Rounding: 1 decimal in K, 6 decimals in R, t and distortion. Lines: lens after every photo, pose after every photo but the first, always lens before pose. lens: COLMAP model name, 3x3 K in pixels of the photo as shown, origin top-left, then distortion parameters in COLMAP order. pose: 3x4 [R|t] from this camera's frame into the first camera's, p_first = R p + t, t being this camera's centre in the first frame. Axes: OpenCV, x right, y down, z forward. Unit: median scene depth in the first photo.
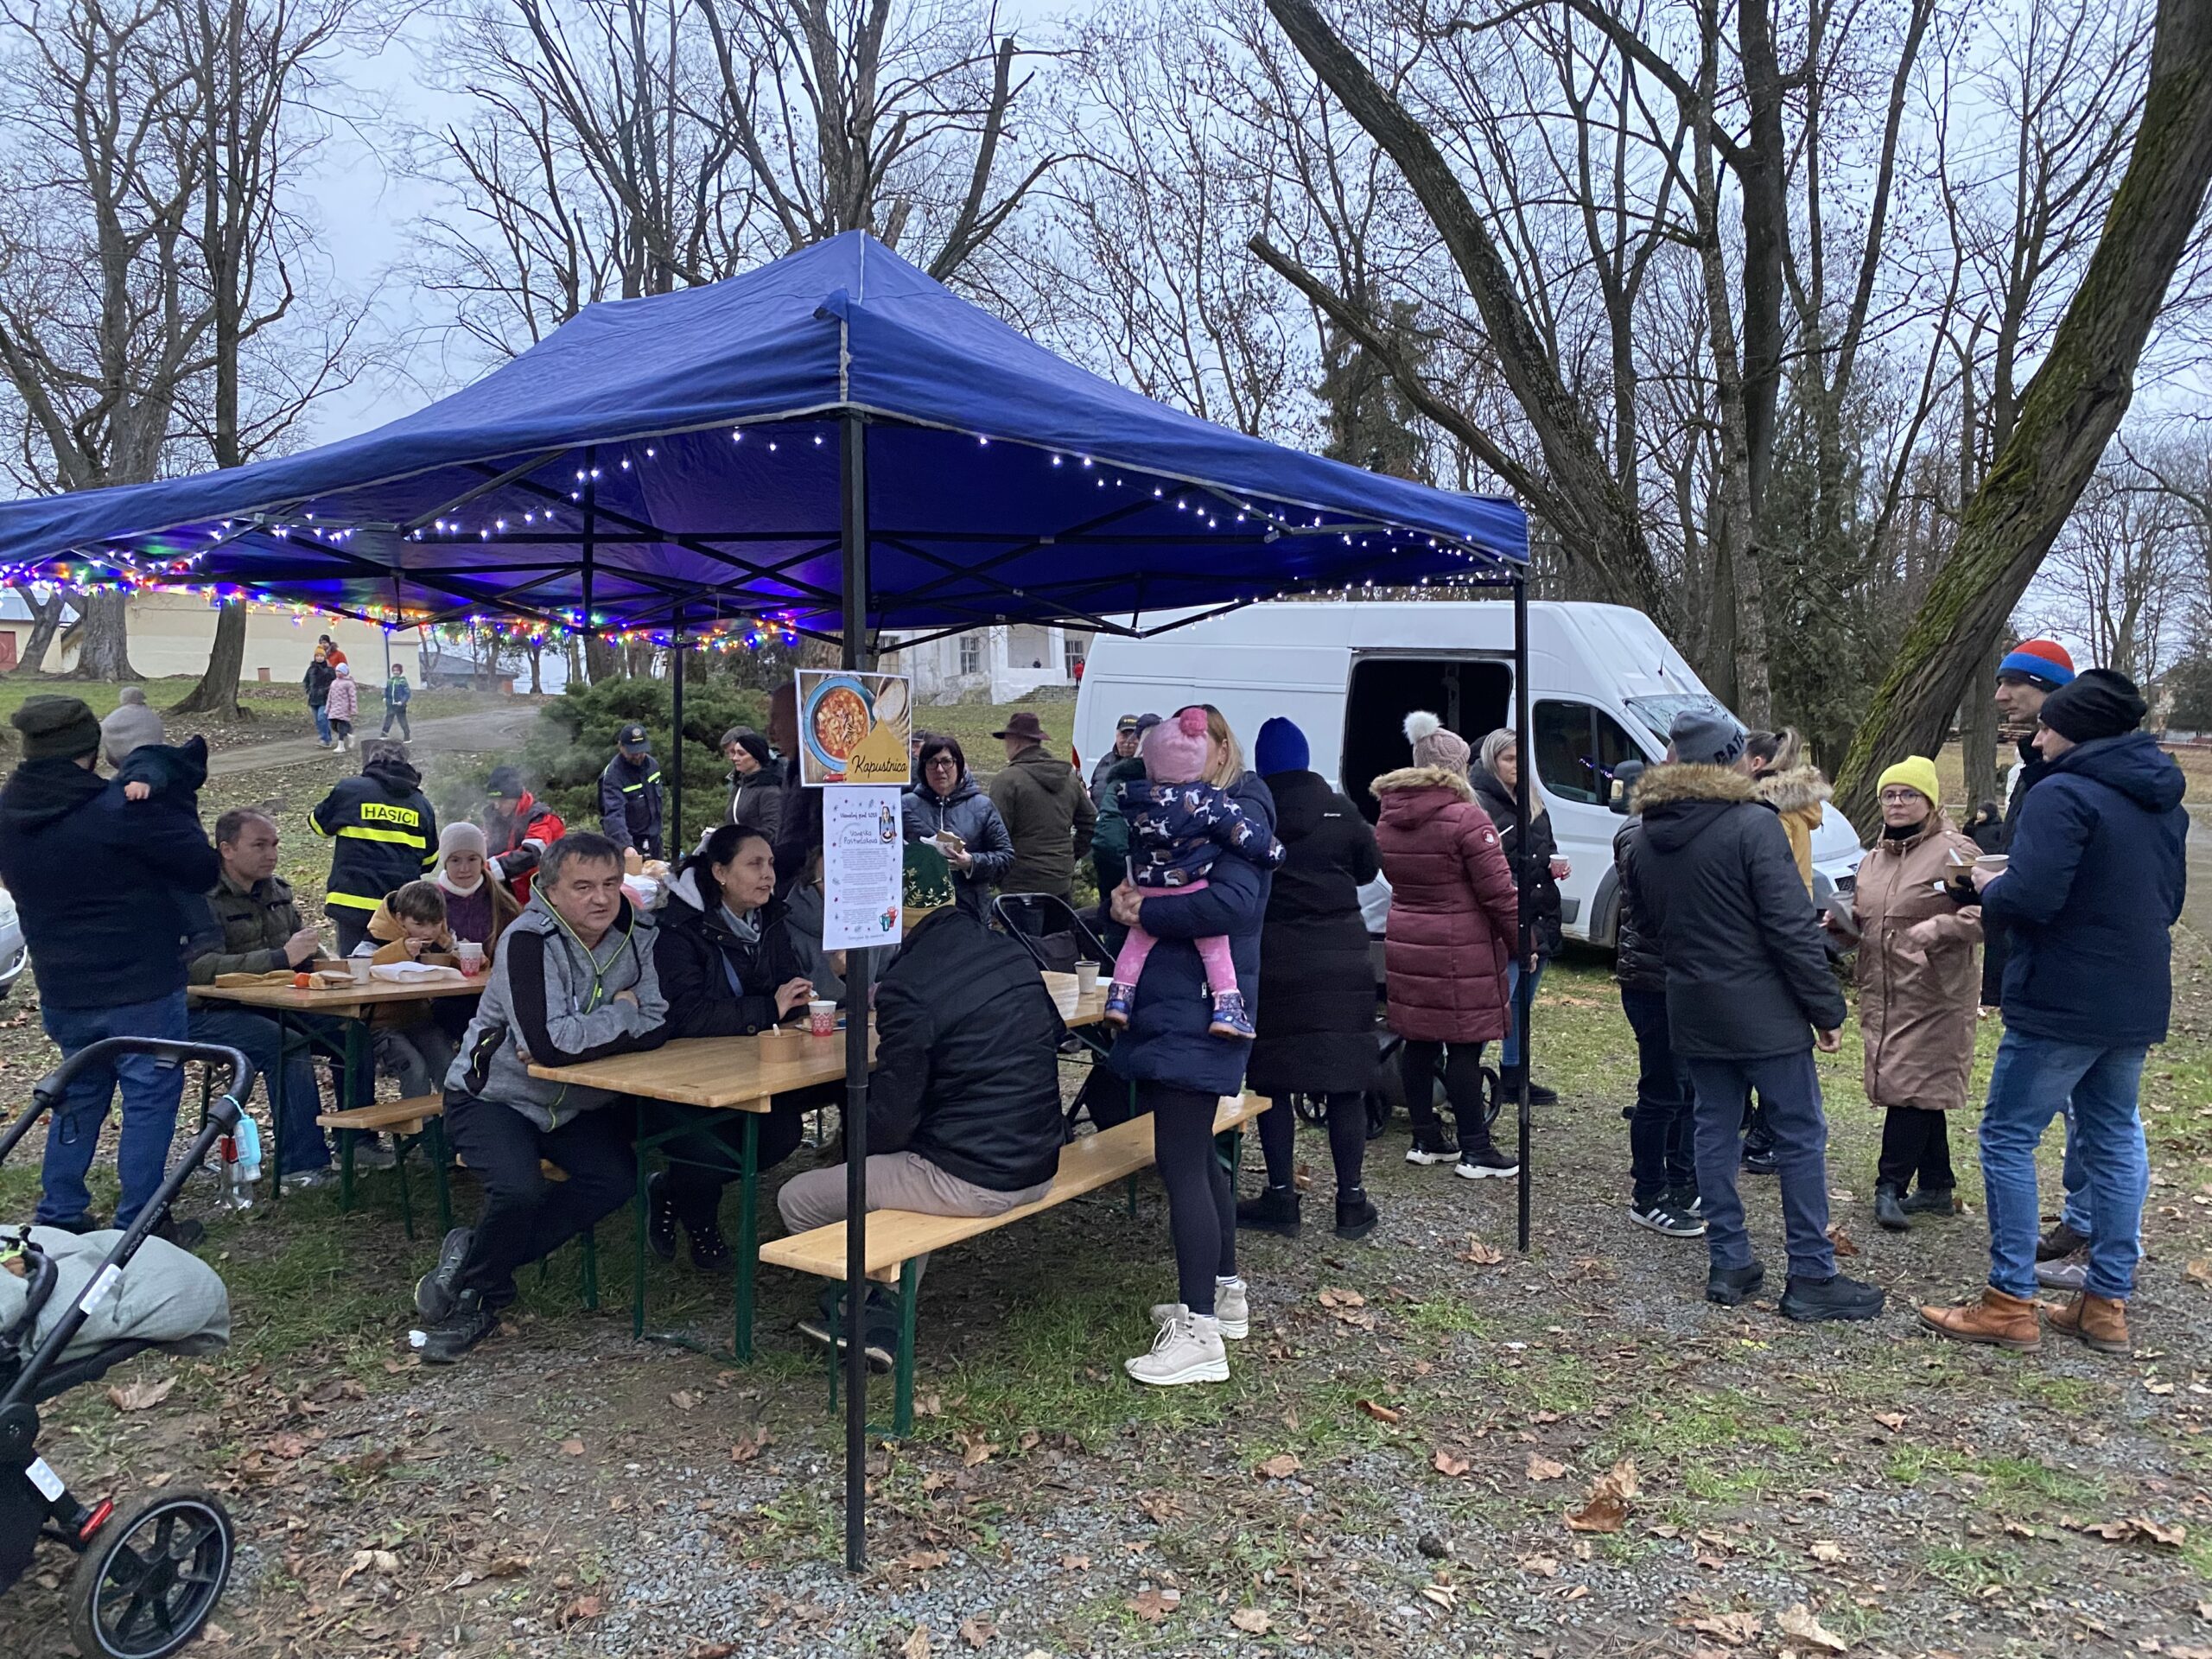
lens RADIAL K [[1674.3, 0, 1071.0], [0, 1674.3, 834.1], [0, 0, 1]] dist [0.015040, -0.011351]
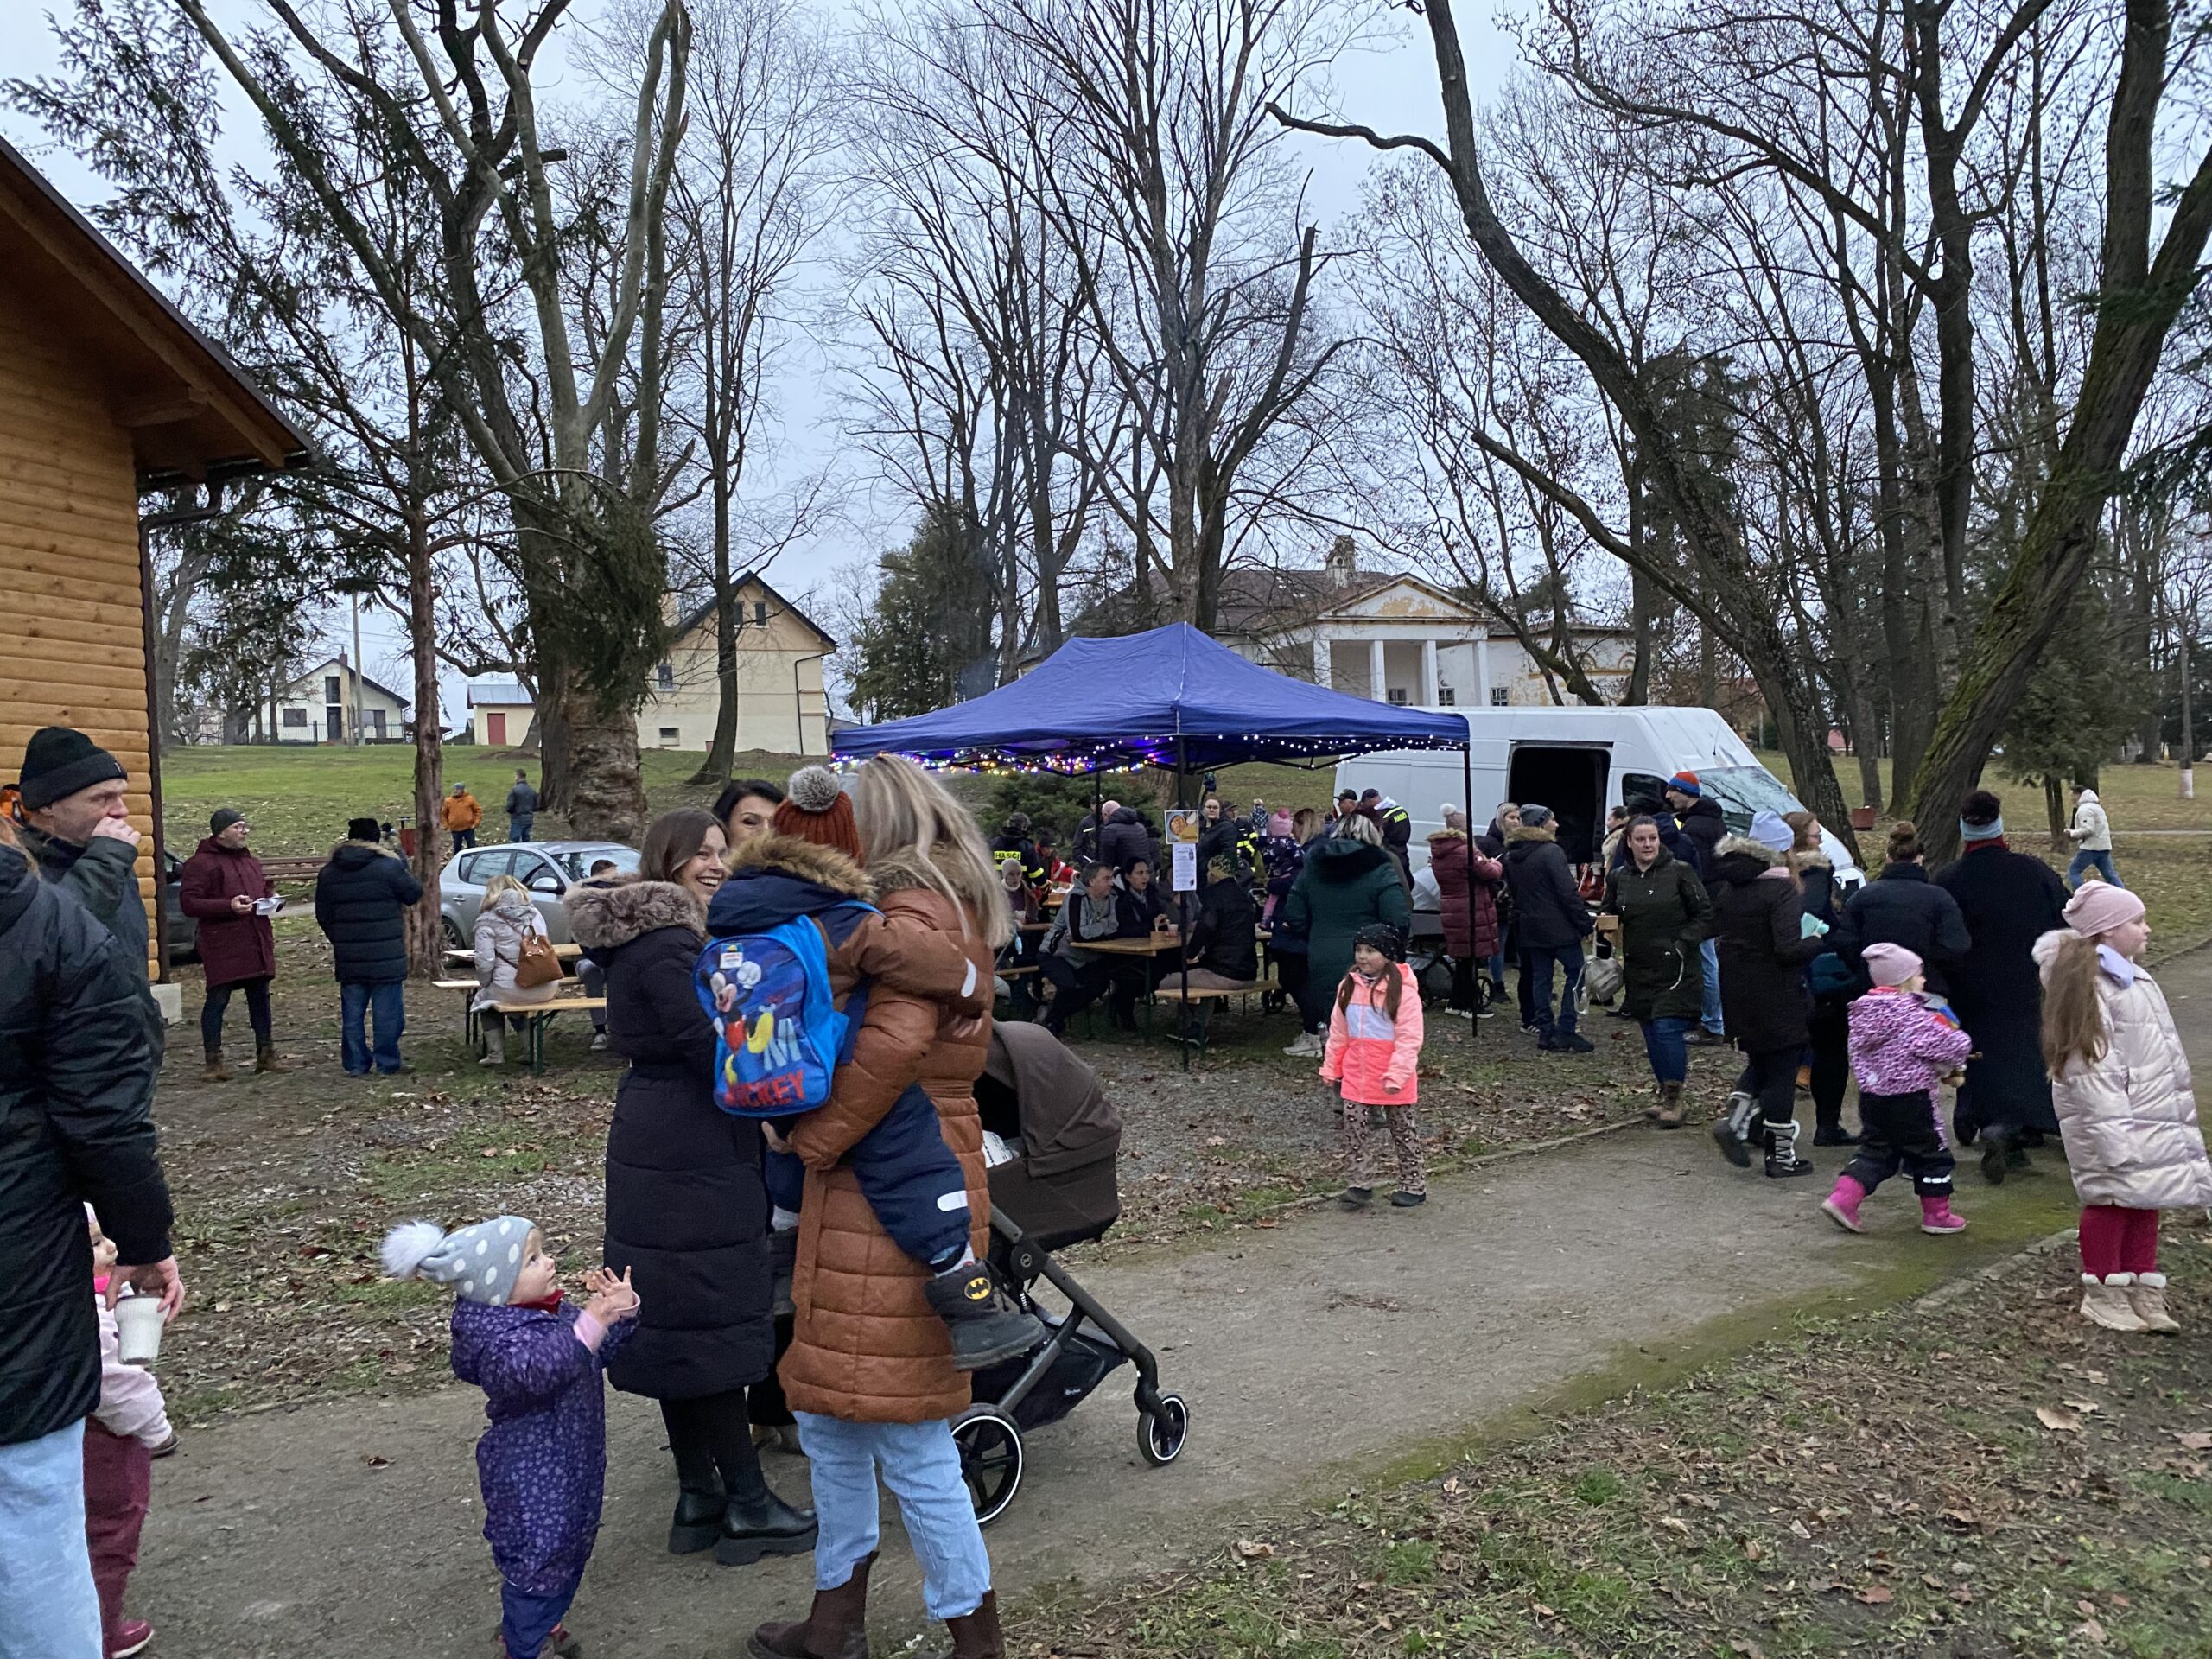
lens RADIAL K [[1674.3, 0, 1071.0], [0, 1674.3, 834.1], [0, 0, 1]] dist [0.015040, -0.011351]
pose [[0.978966, -0.015659, -0.203420, 0.026414], [0.010756, 0.999625, -0.025187, 0.002878], [0.203738, 0.022469, 0.978768, -0.183161]]
